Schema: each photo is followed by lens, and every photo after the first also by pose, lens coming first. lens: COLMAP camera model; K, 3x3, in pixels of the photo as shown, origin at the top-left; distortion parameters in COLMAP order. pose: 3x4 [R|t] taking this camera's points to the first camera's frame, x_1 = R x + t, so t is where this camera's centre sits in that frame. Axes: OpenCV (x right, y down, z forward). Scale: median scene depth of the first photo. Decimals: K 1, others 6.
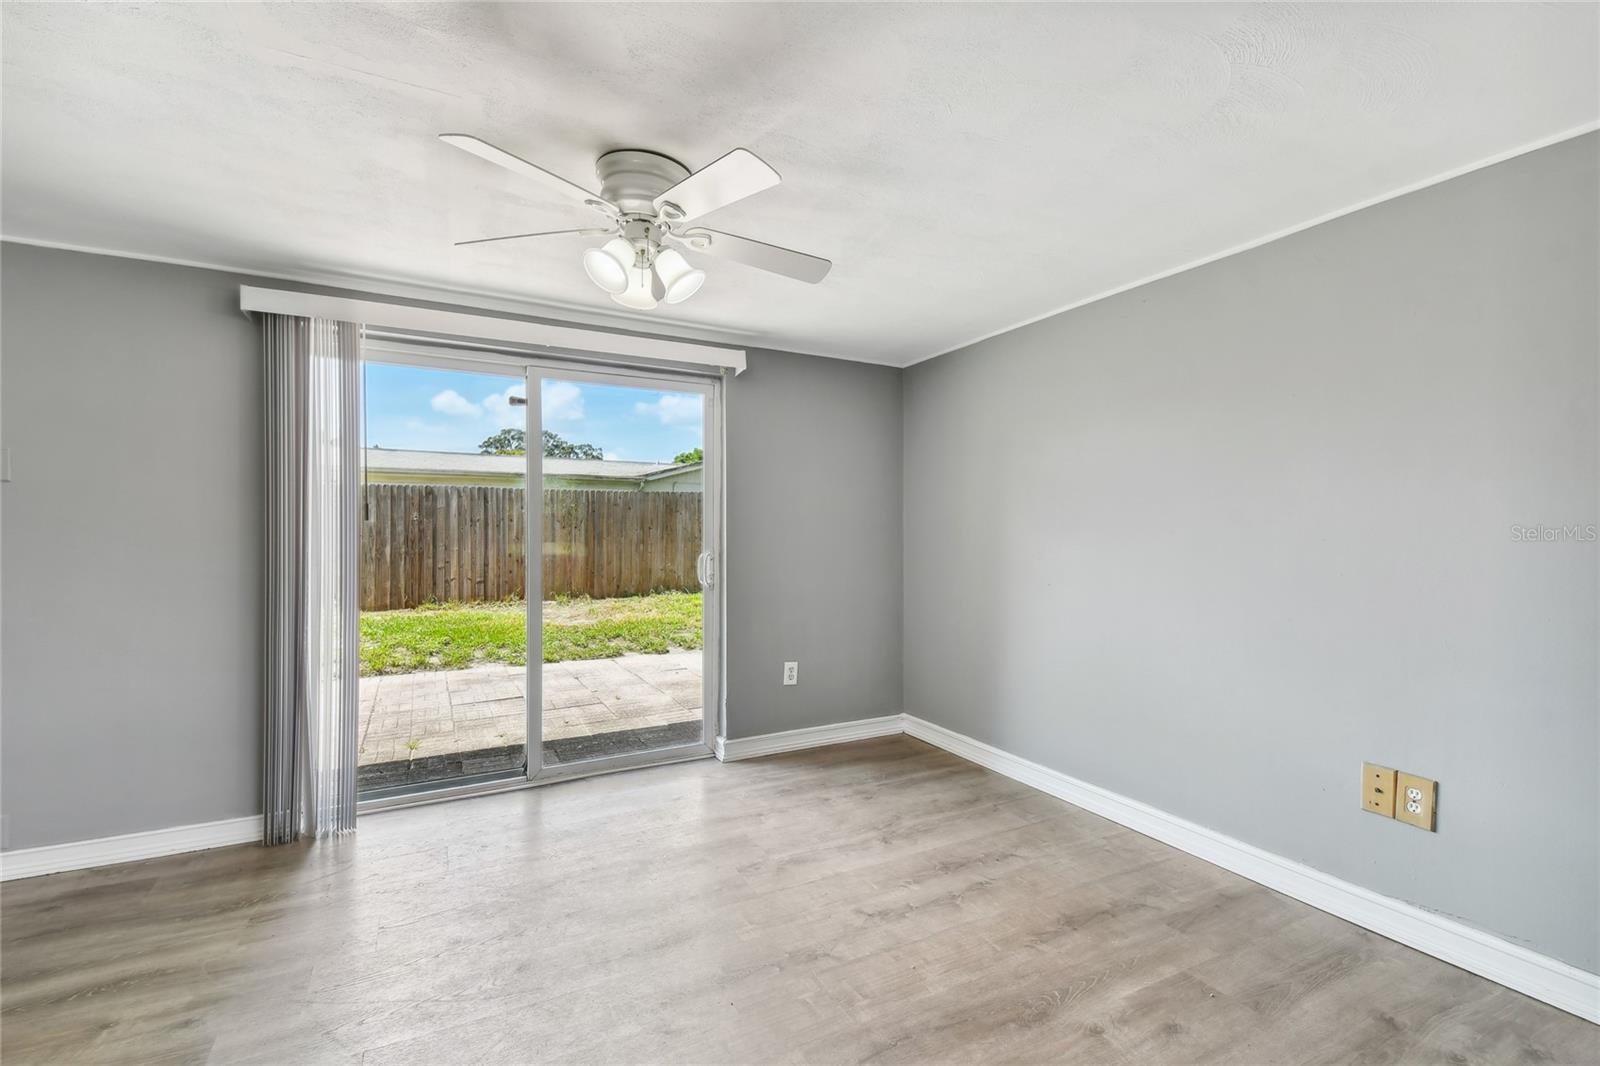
lens RADIAL K [[694.5, 0, 799.9], [0, 694.5, 527.6], [0, 0, 1]] dist [0.050466, -0.029118]
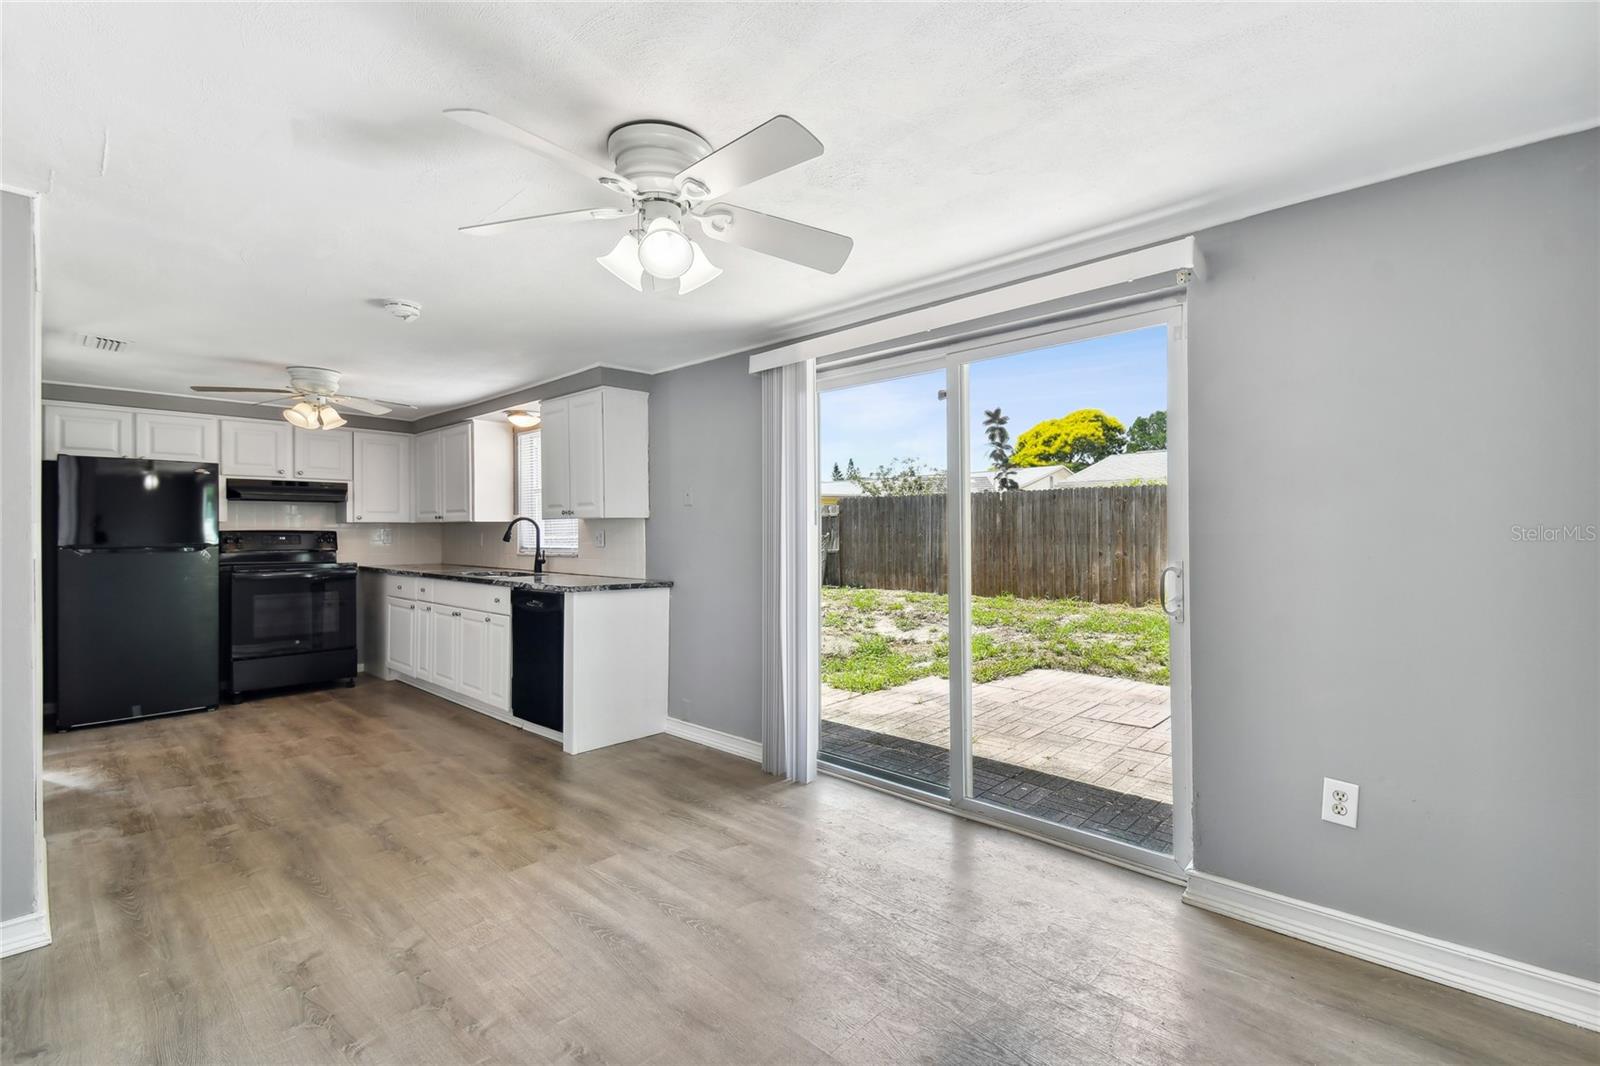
lens RADIAL K [[694.5, 0, 799.9], [0, 694.5, 527.6], [0, 0, 1]] dist [0.050466, -0.029118]
pose [[0.338382, -0.009164, -0.940964, 0.471249], [0.010727, 0.999925, -0.005880, 0.000709], [0.940948, -0.008104, 0.338455, 0.579954]]
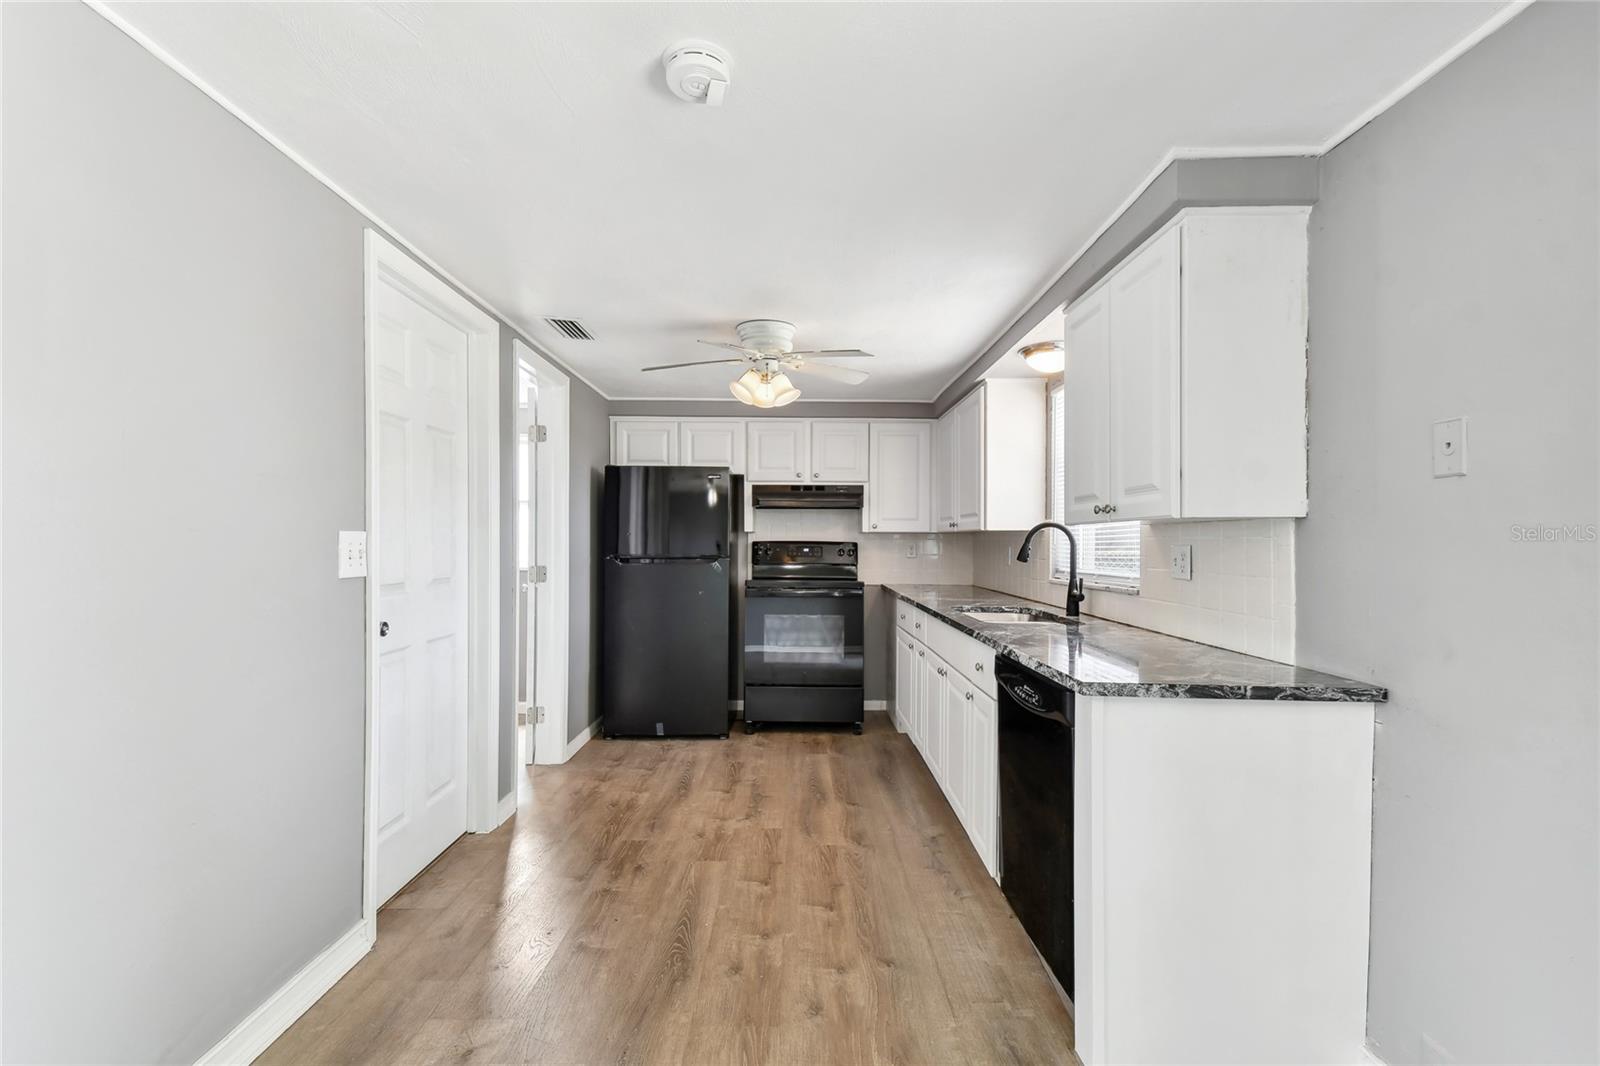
lens RADIAL K [[702.9, 0, 801.1], [0, 702.9, 540.2], [0, 0, 1]] dist [0.030036, -0.000090]
pose [[-0.449135, -0.007344, -0.893434, -0.304152], [-0.000406, 0.999968, -0.008016, -0.007024], [0.893464, -0.003238, -0.449123, 0.668624]]
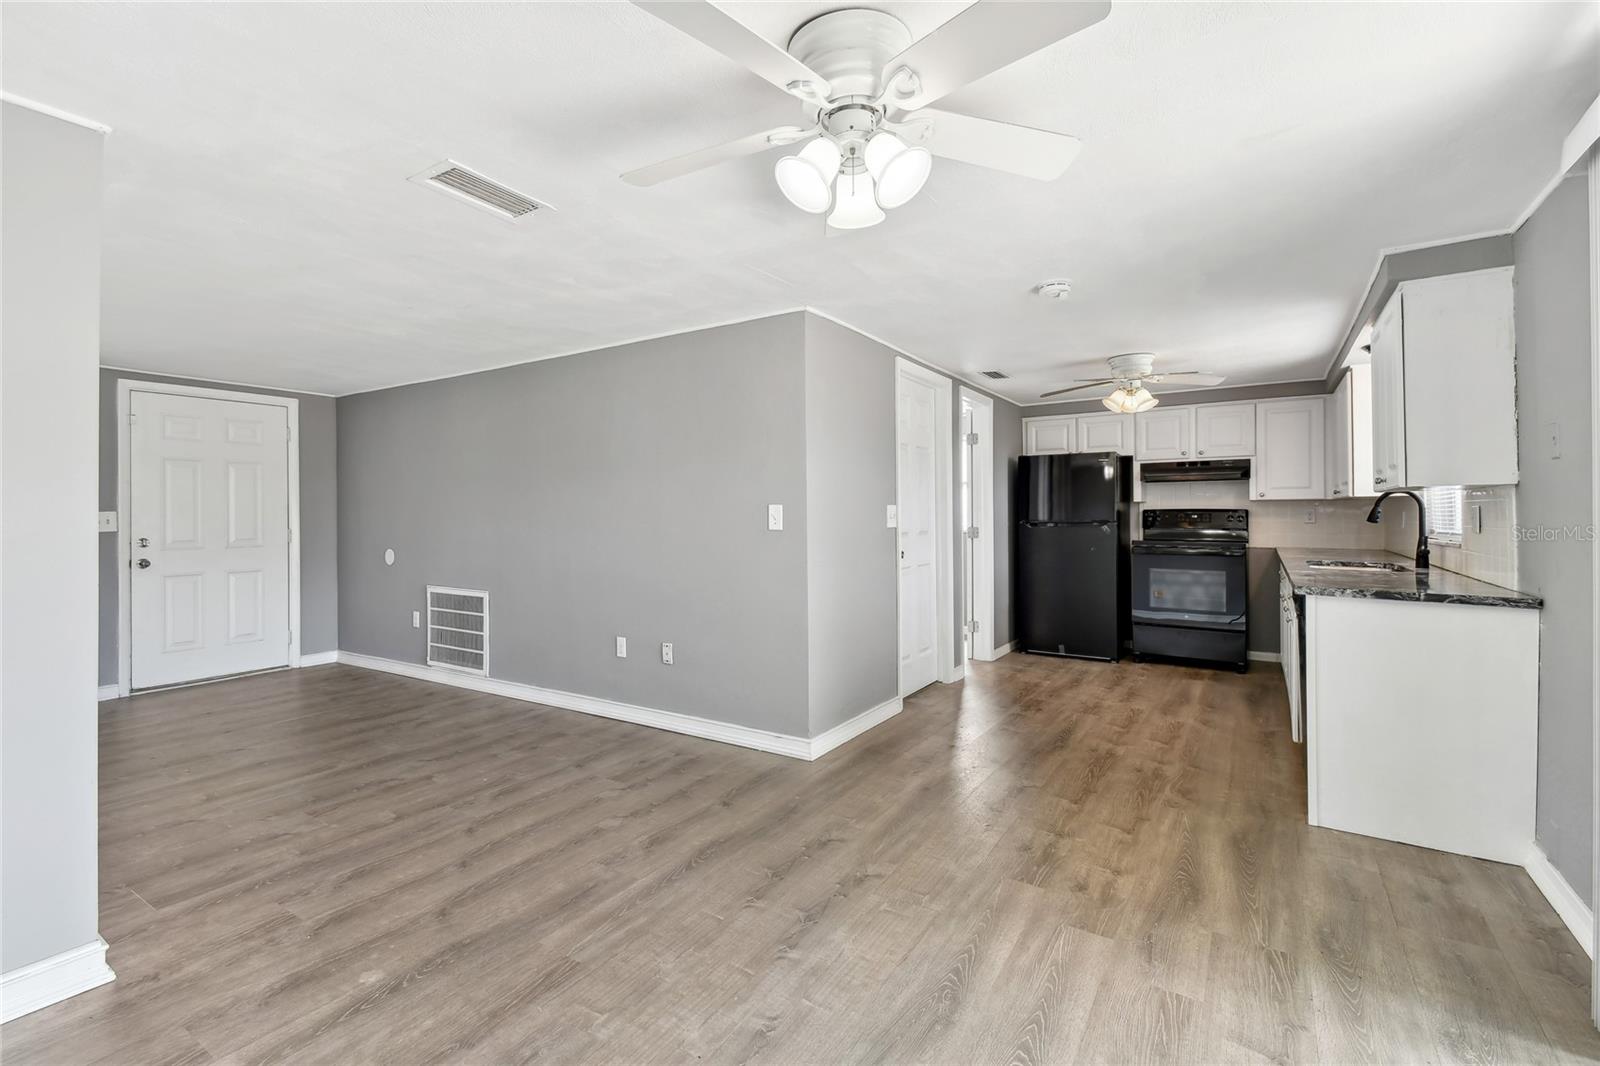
lens RADIAL K [[699.5, 0, 804.2], [0, 699.5, 510.9], [0, 0, 1]] dist [0.048853, -0.029148]
pose [[-0.864497, -0.002714, -0.502630, 0.142840], [0.003874, 0.999920, -0.012061, 0.007534], [0.502623, -0.012374, -0.864417, 1.104809]]
